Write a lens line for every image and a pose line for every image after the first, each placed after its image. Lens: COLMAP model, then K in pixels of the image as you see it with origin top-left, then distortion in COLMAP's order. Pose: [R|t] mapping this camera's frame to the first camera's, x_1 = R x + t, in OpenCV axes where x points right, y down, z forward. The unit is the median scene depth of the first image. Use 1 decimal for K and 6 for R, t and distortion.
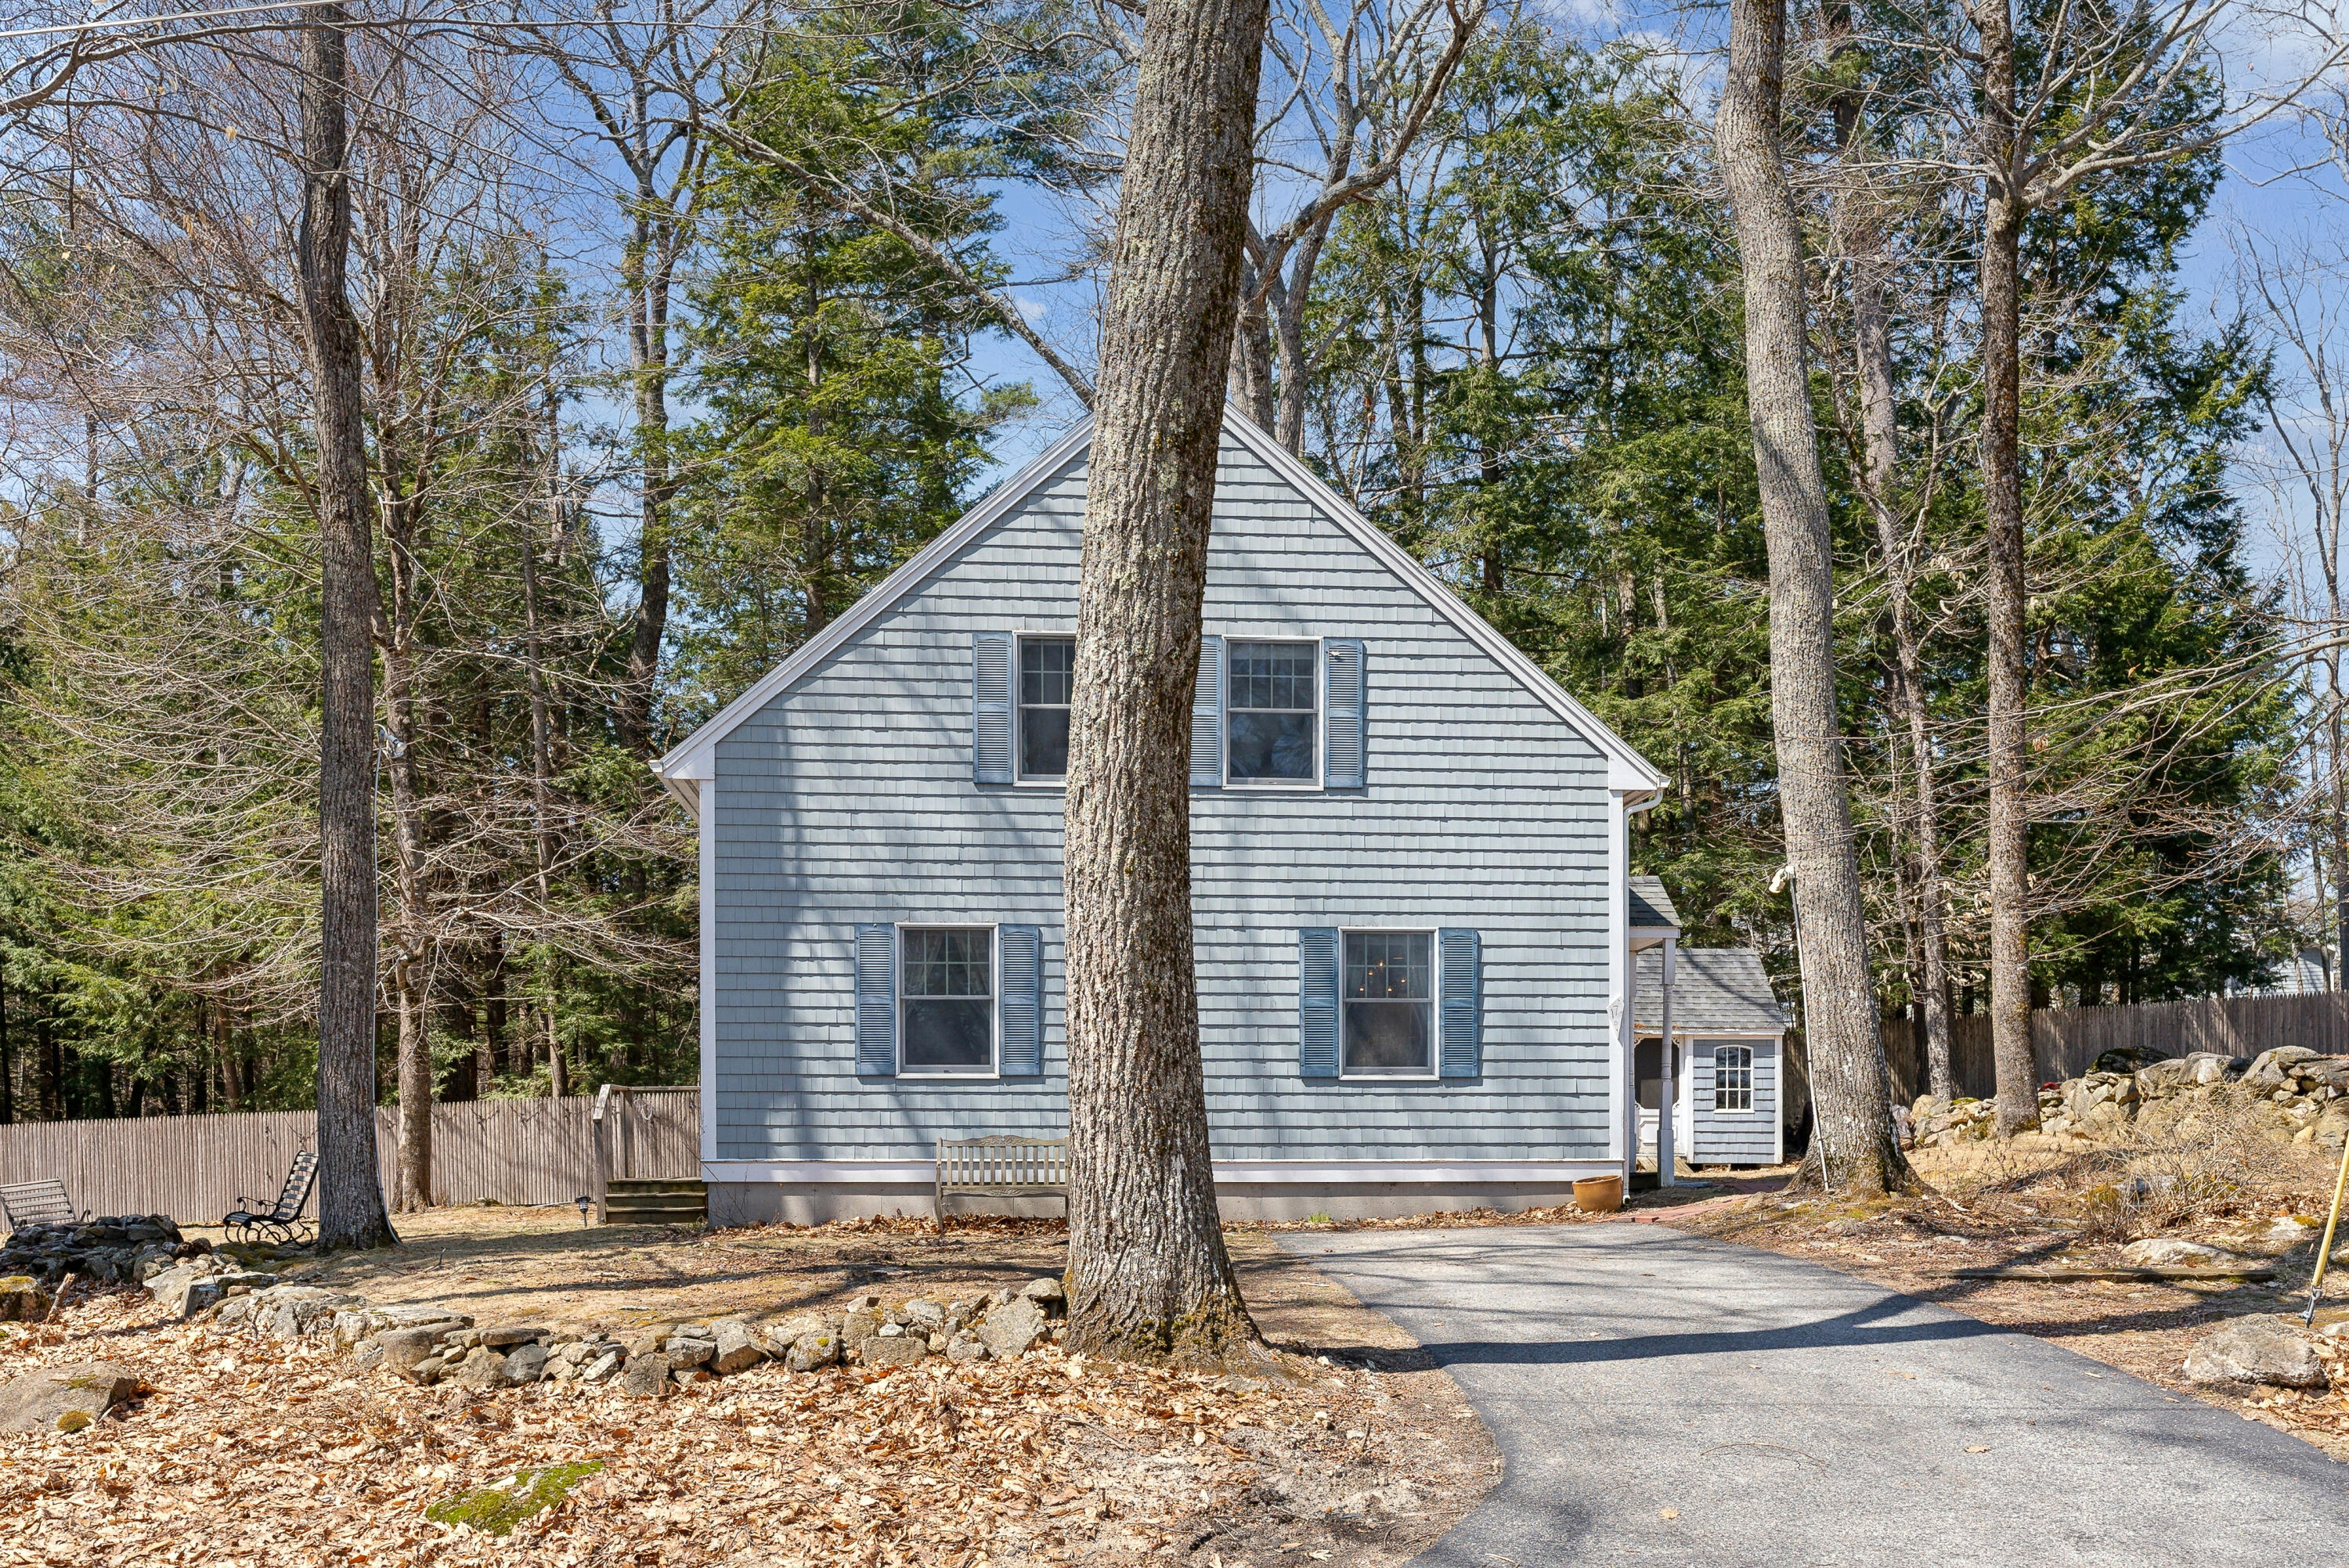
lens RADIAL K [[2202.9, 0, 1175.9], [0, 2202.9, 1143.8], [0, 0, 1]] dist [0.008284, 0.018345]
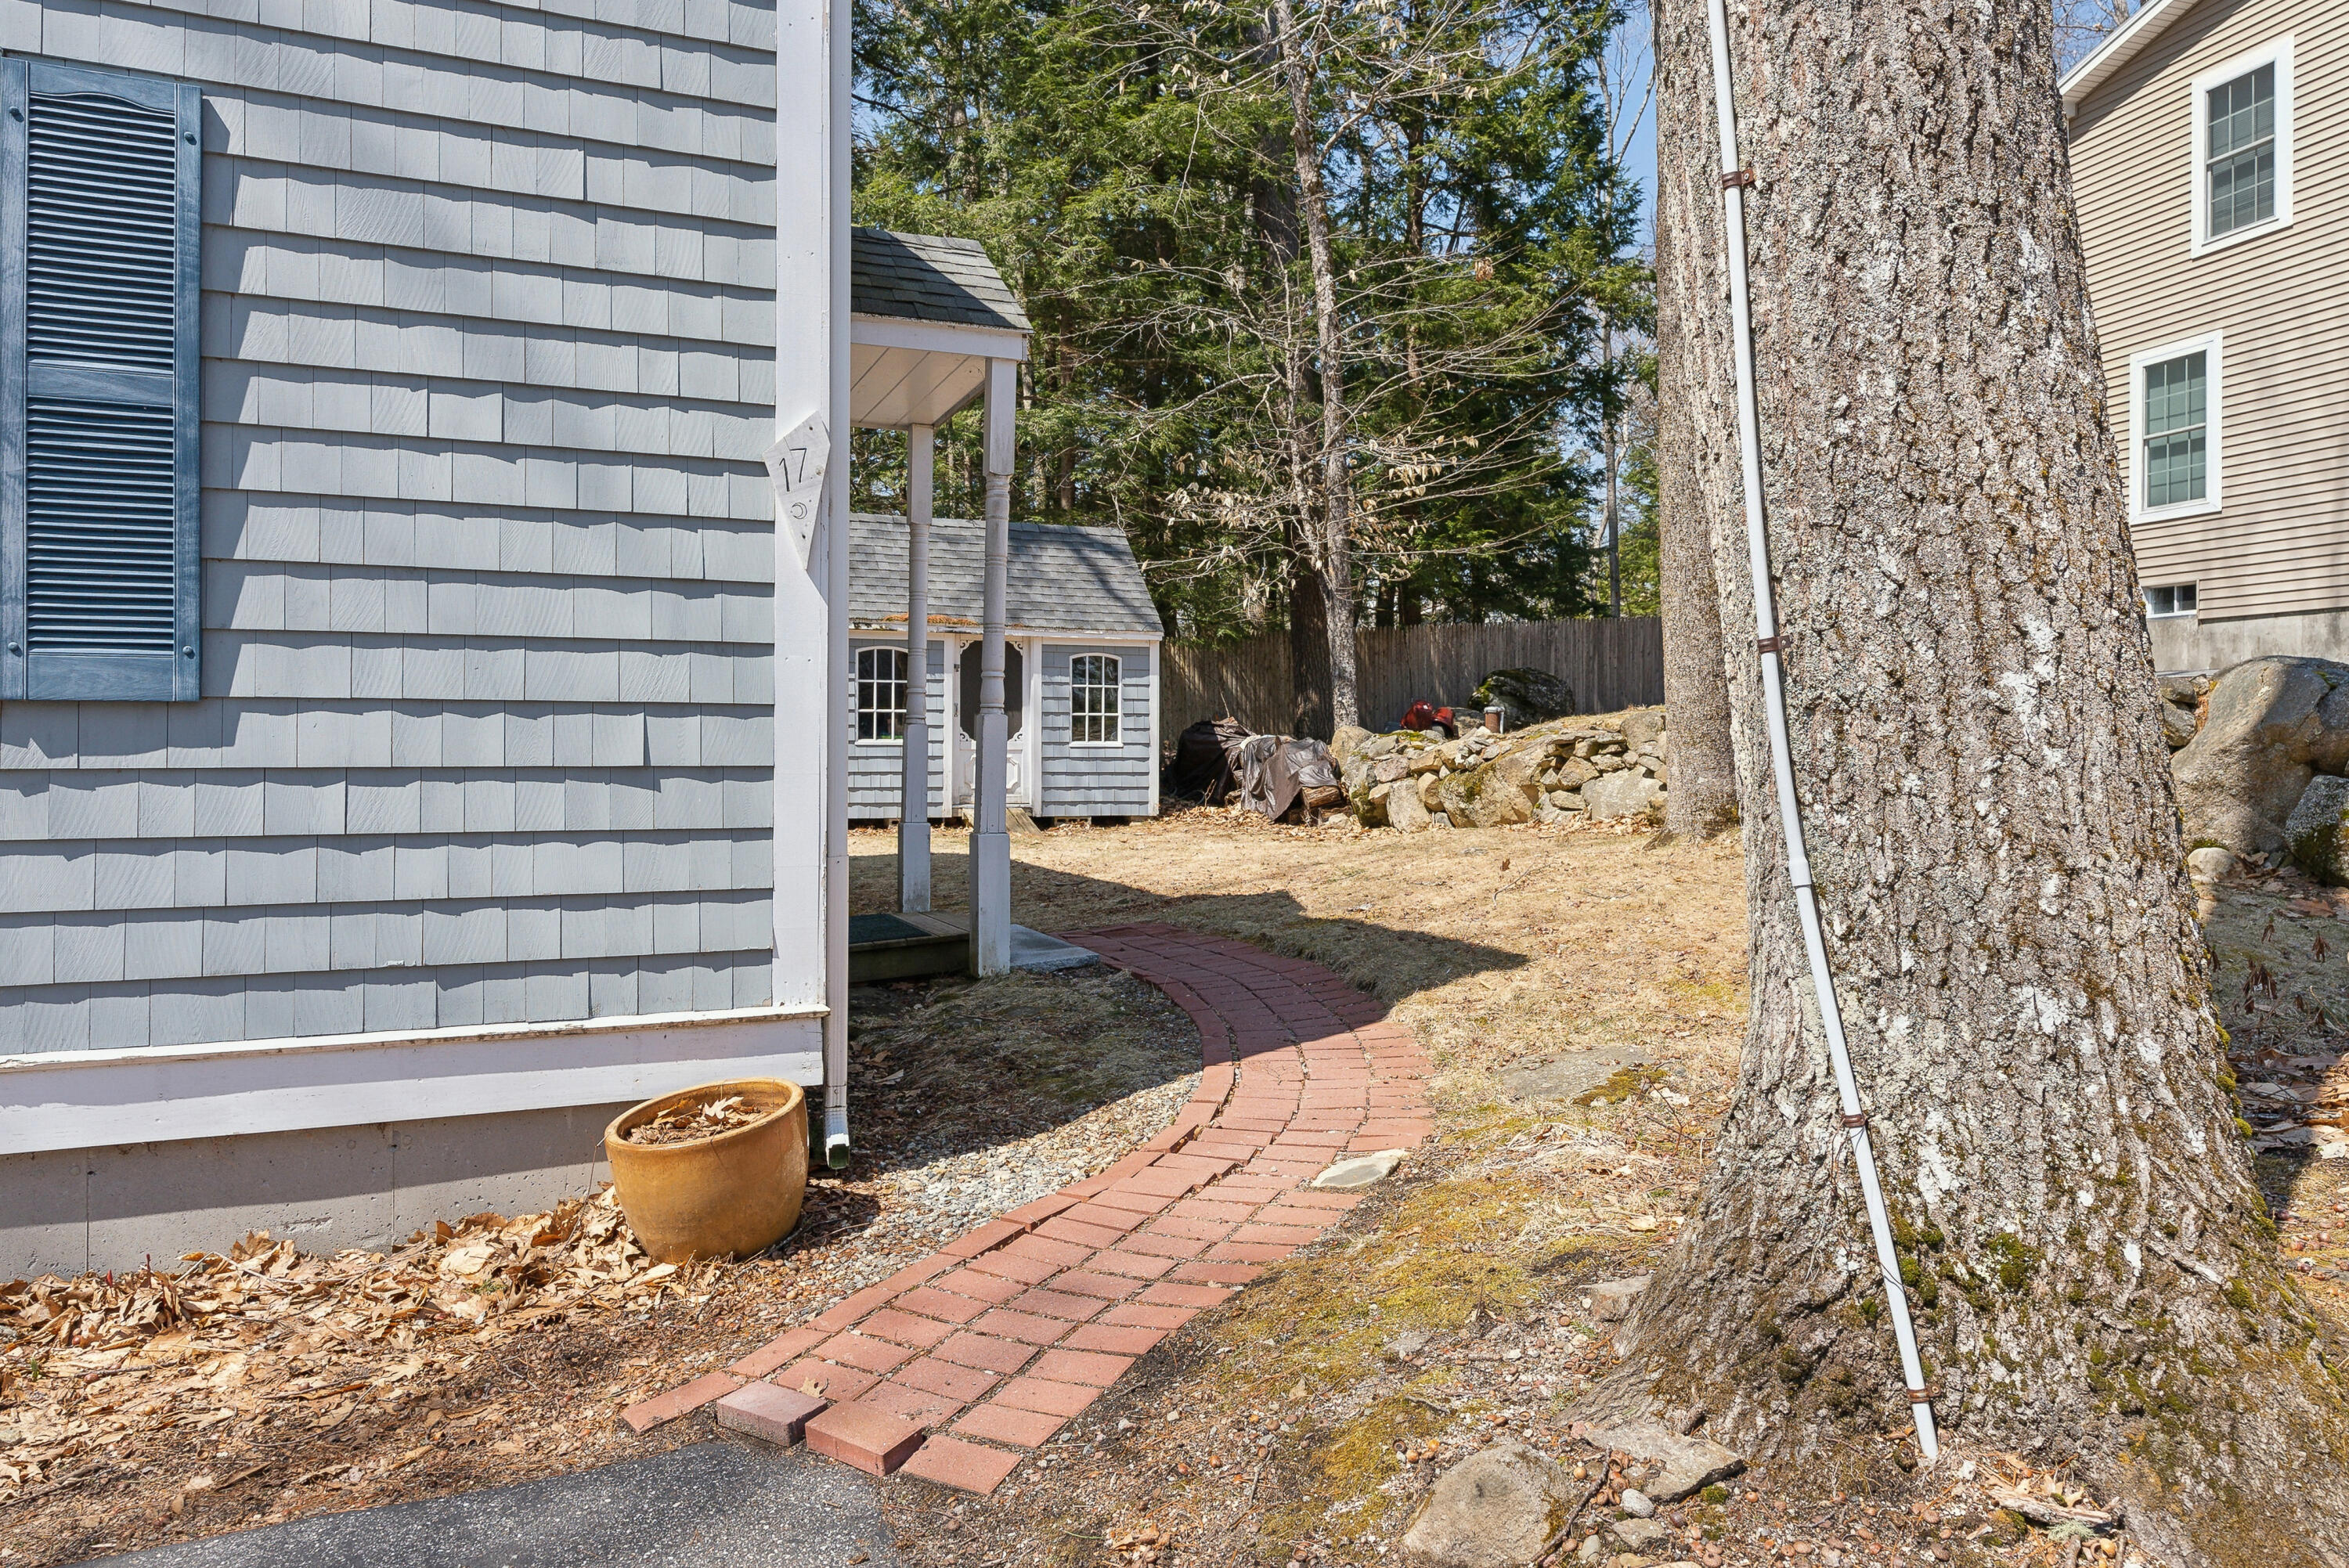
lens RADIAL K [[1531.8, 0, 1174.7], [0, 1531.8, 729.8], [0, 0, 1]] dist [0.001185, 0.000799]
pose [[0.947780, 0.007613, 0.318834, 0.184594], [-0.006501, 0.999969, -0.004551, -0.027454], [-0.318859, 0.002241, 0.947800, 0.811640]]
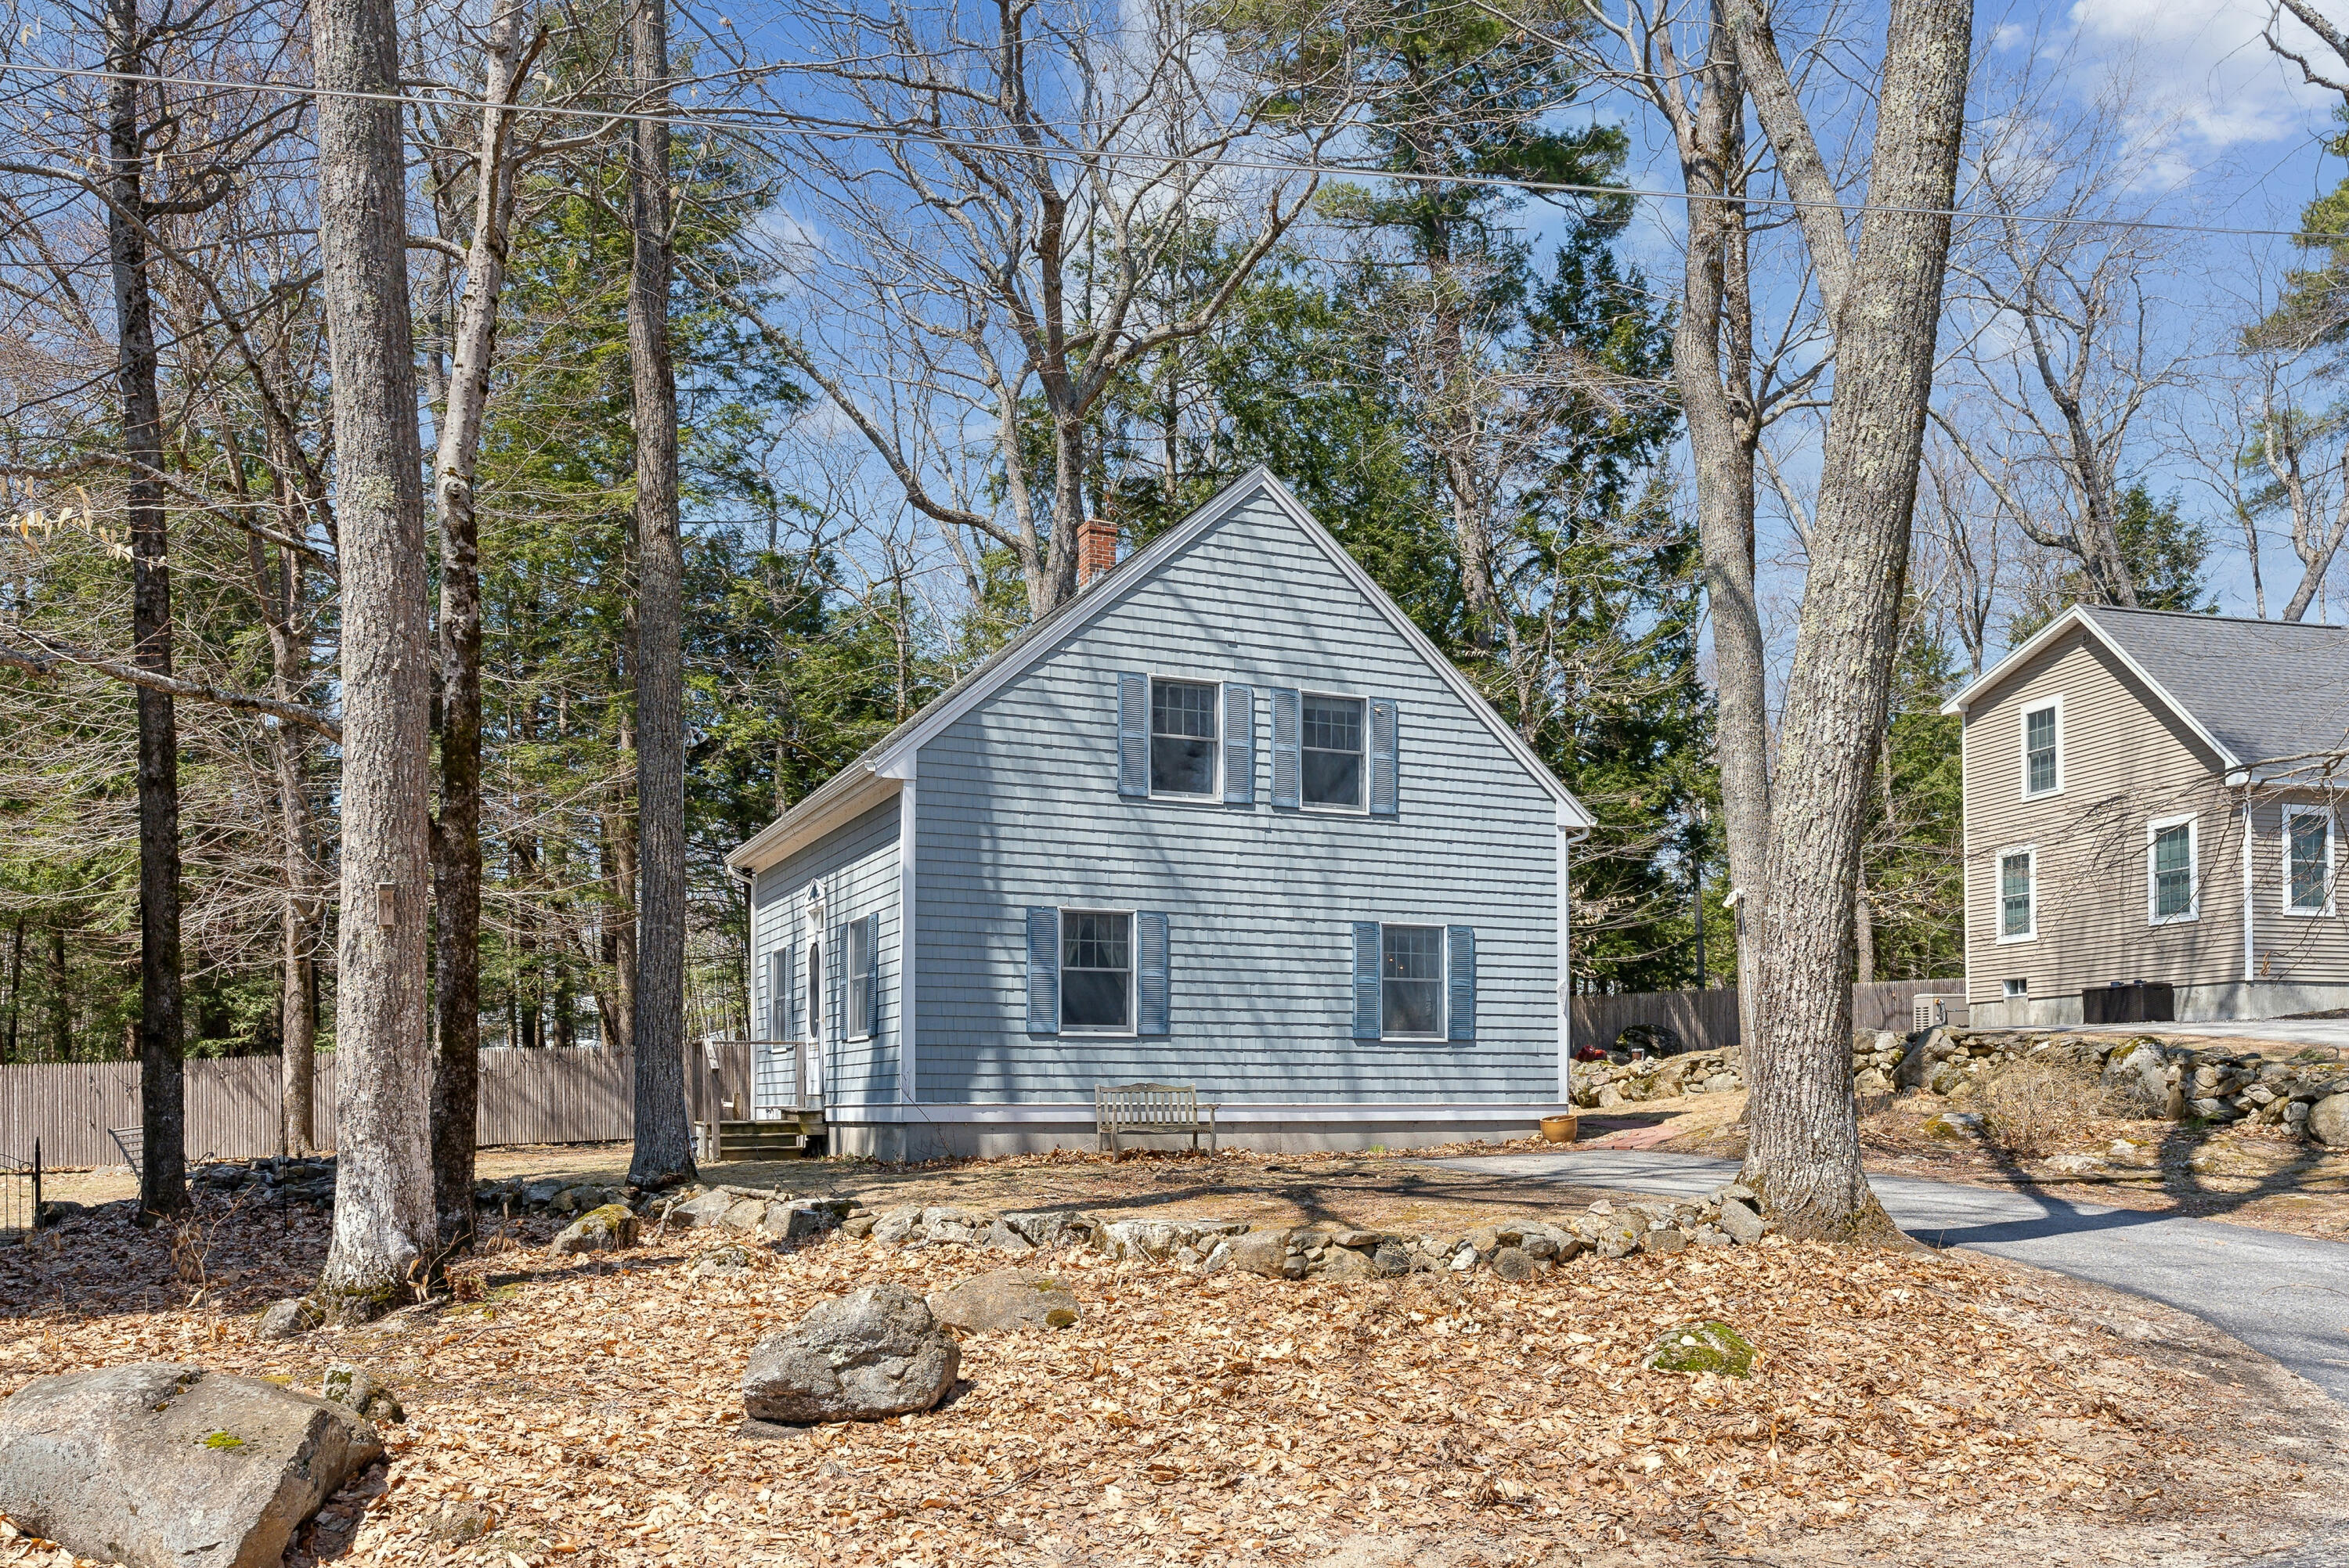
lens RADIAL K [[1836.3, 0, 1170.5], [0, 1836.3, 1045.6], [0, 0, 1]] dist [0.009613, 0.003454]
pose [[0.944703, 0.010084, 0.327771, -0.390219], [-0.000356, 0.999558, -0.029725, 0.005429], [-0.327926, 0.027965, 0.944290, 0.032358]]
